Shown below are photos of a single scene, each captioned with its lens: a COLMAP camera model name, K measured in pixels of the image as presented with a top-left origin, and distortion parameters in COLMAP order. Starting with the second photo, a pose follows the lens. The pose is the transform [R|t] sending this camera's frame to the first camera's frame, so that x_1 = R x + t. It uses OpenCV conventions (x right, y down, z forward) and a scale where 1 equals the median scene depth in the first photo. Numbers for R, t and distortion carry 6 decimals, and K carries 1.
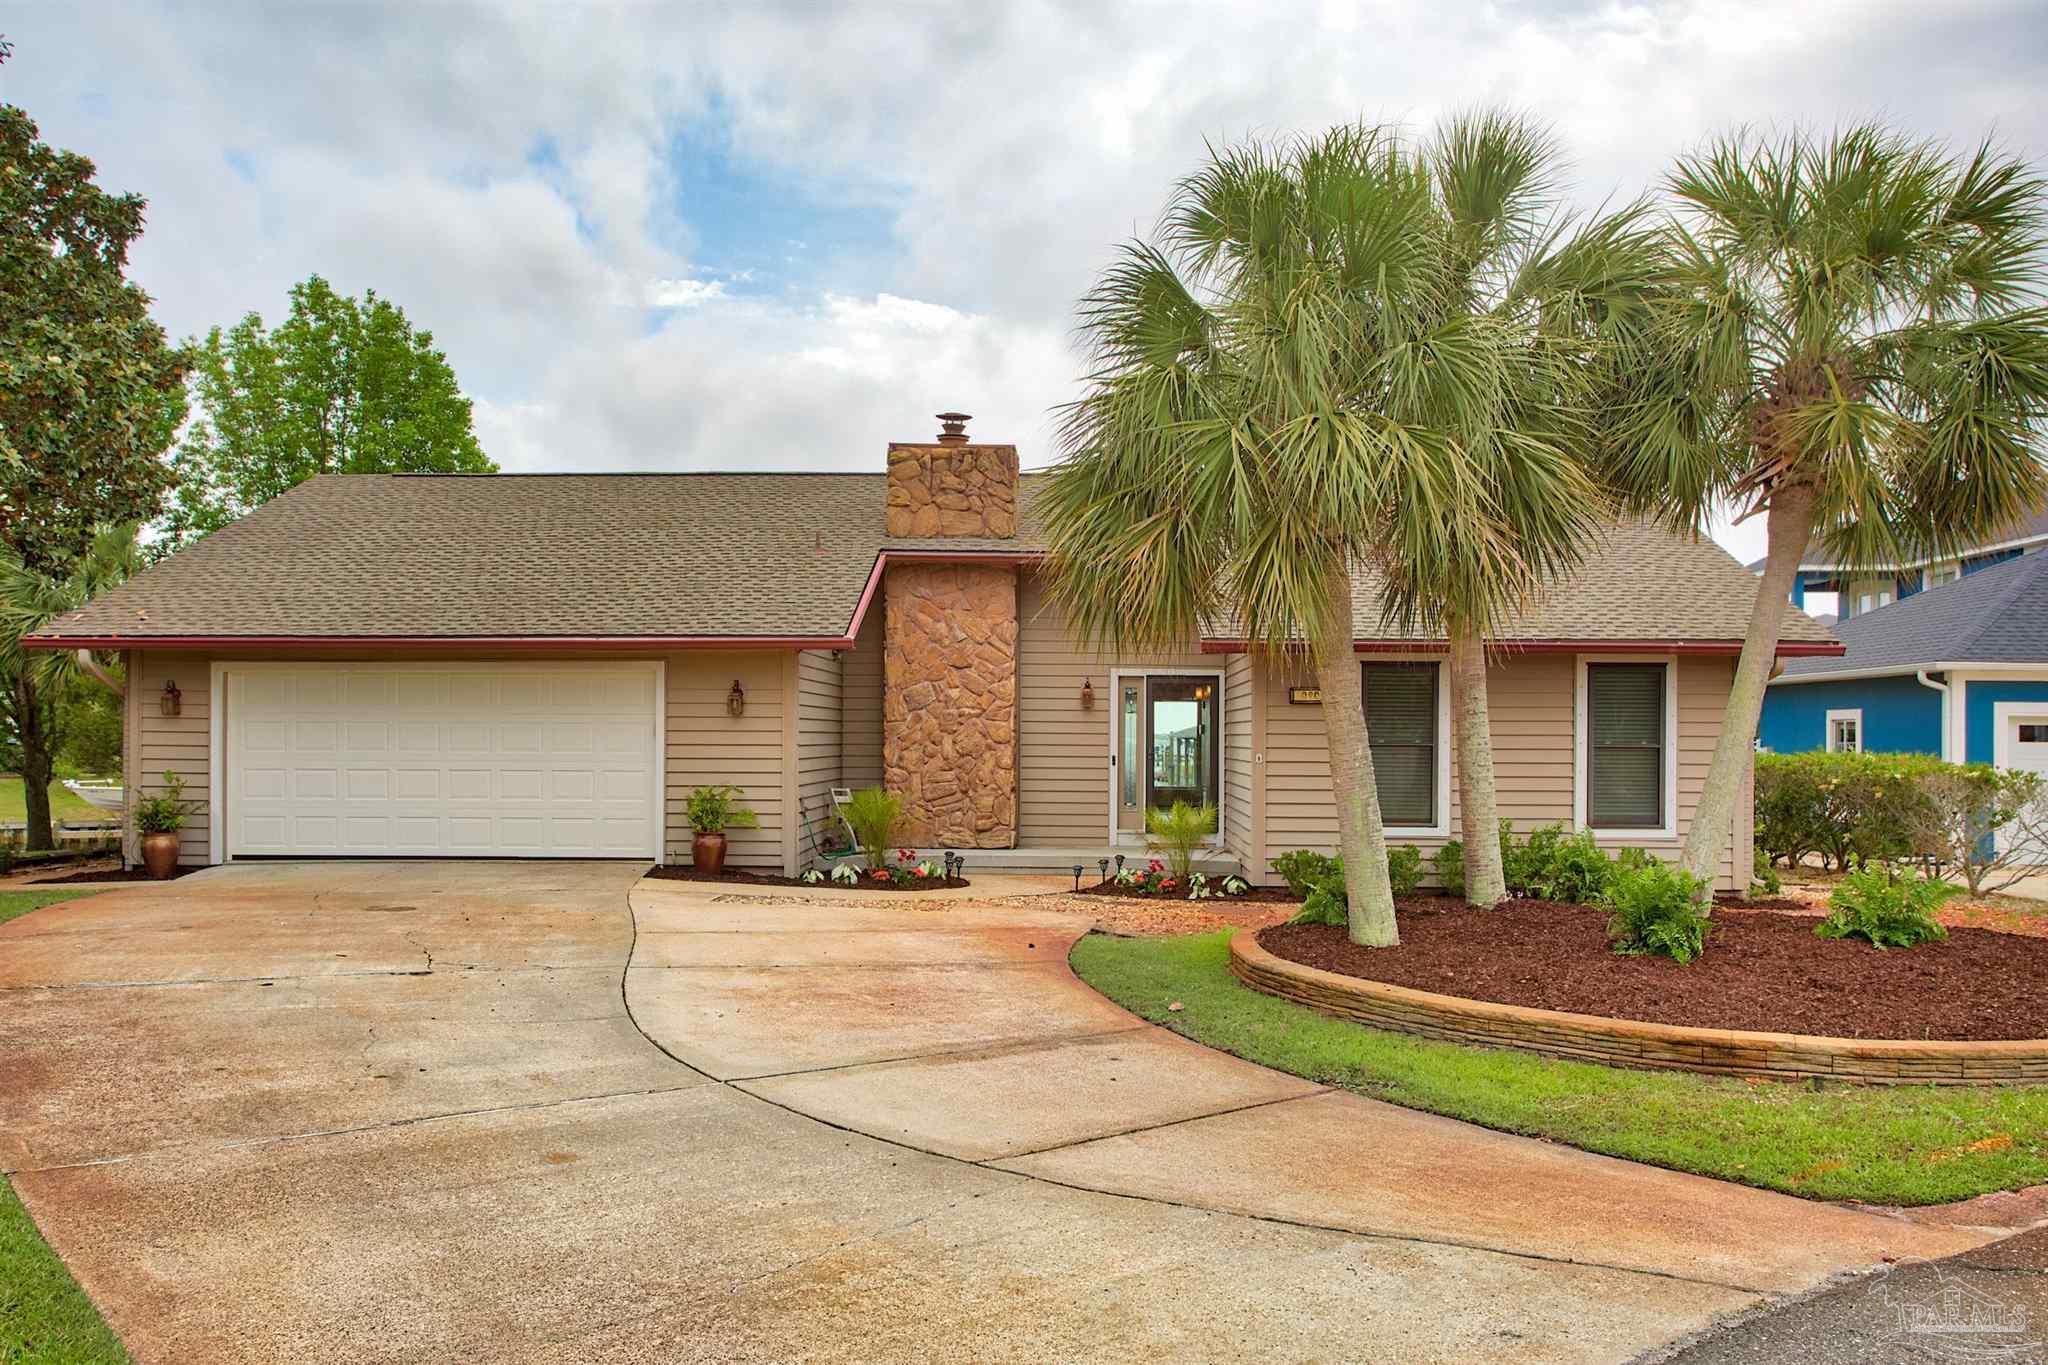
lens RADIAL K [[1722.5, 0, 1021.9], [0, 1722.5, 677.0], [0, 0, 1]] dist [-0.001878, -0.015368]
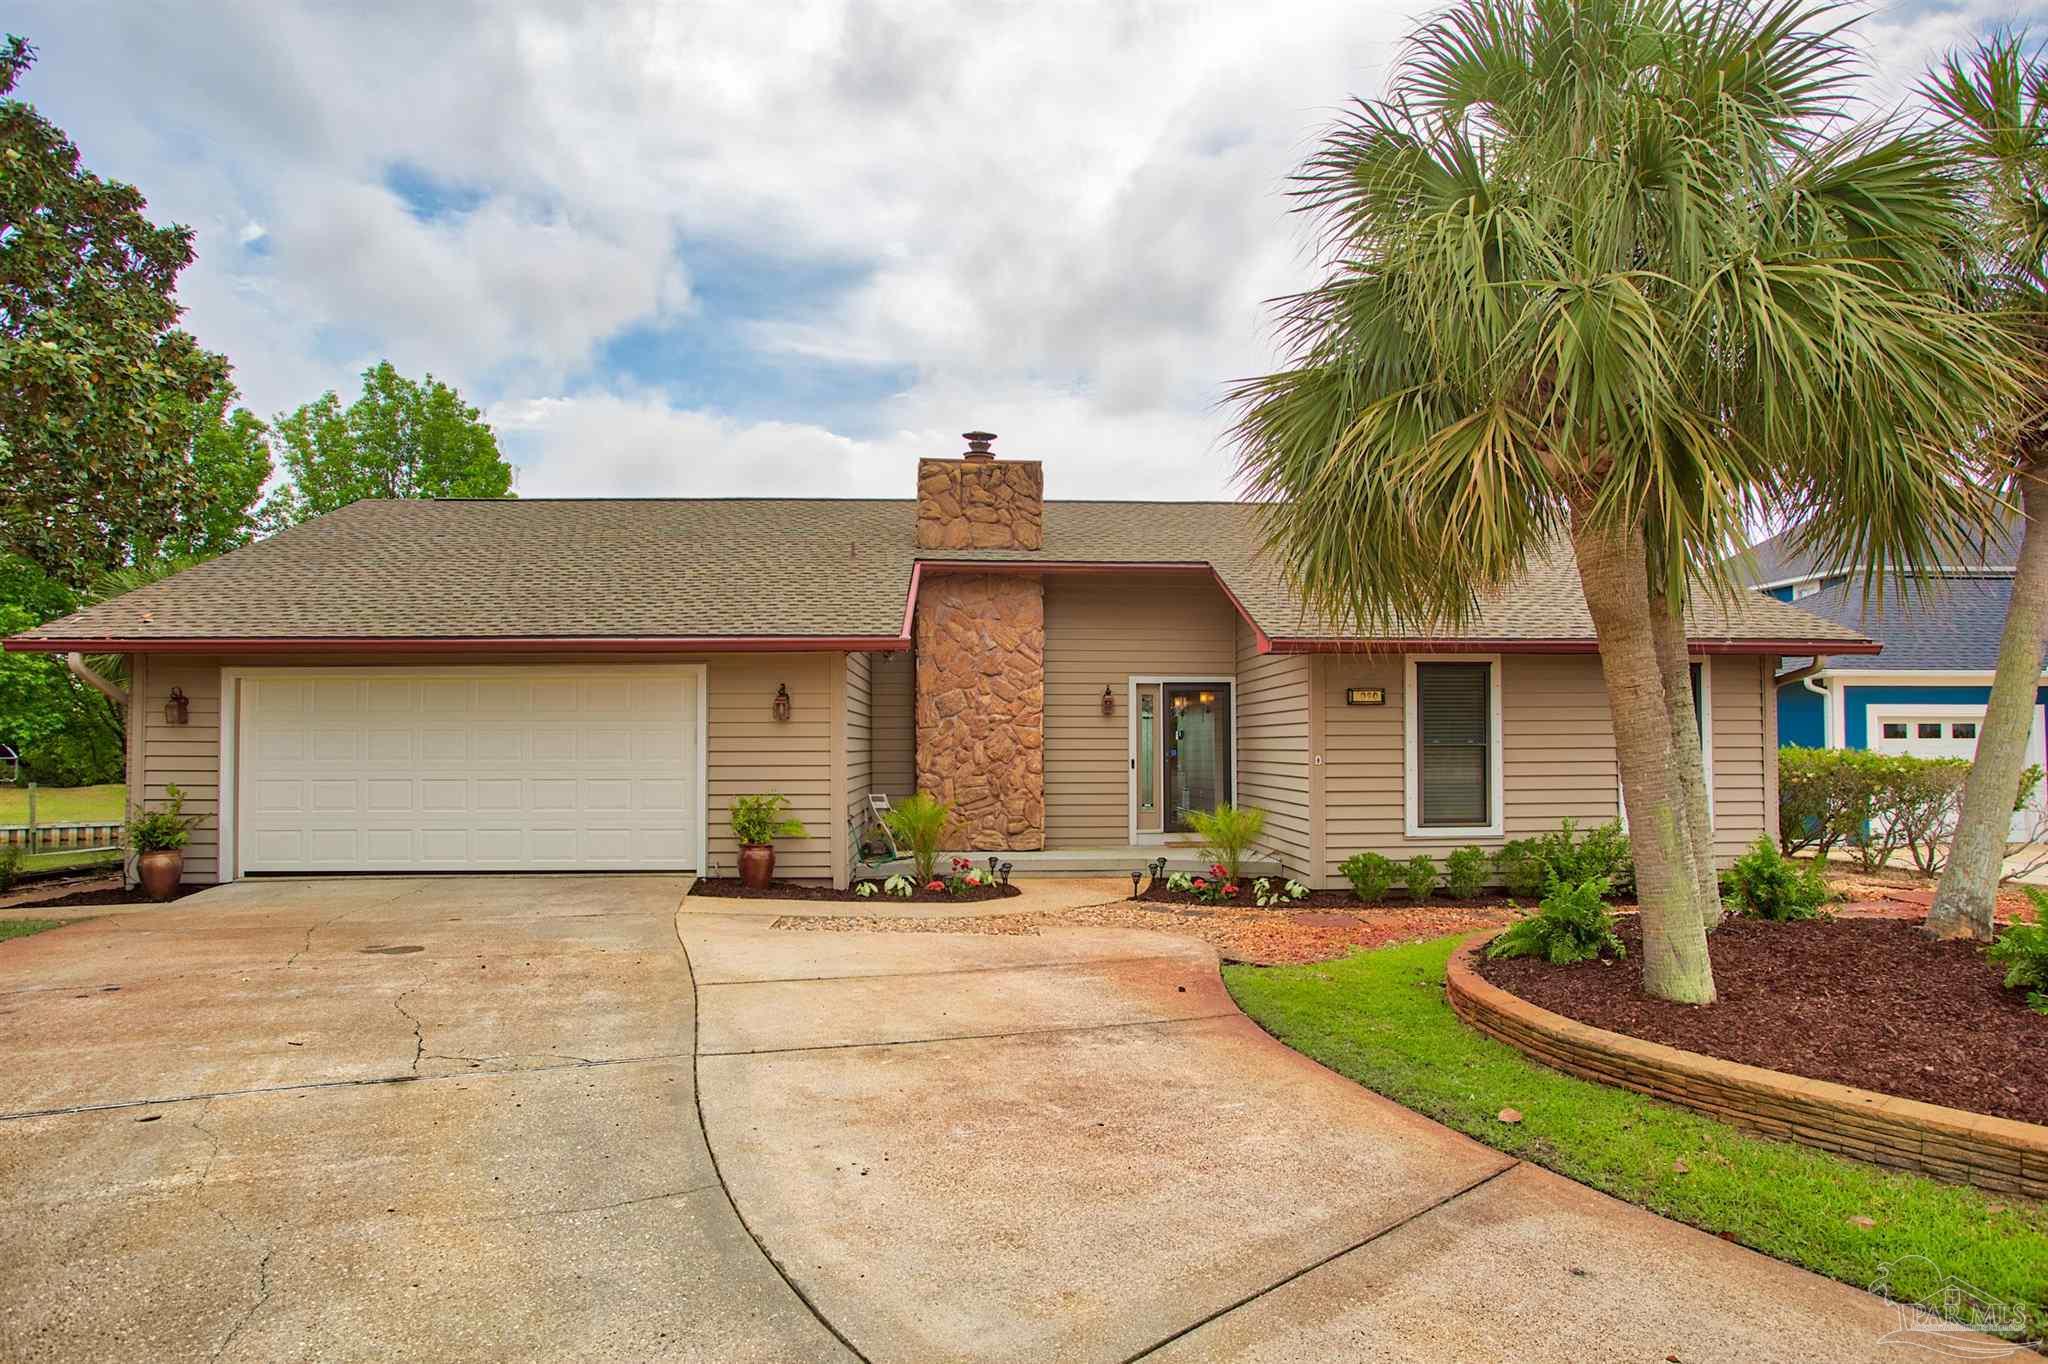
lens RADIAL K [[1236.0, 0, 1024.2], [0, 1236.0, 670.8], [0, 0, 1]] dist [-0.039102, 0.007606]
pose [[0.996952, -0.003576, 0.077934, -0.083992], [0.005622, 0.999645, -0.026052, 0.013086], [-0.077813, 0.026411, 0.996618, 0.300344]]
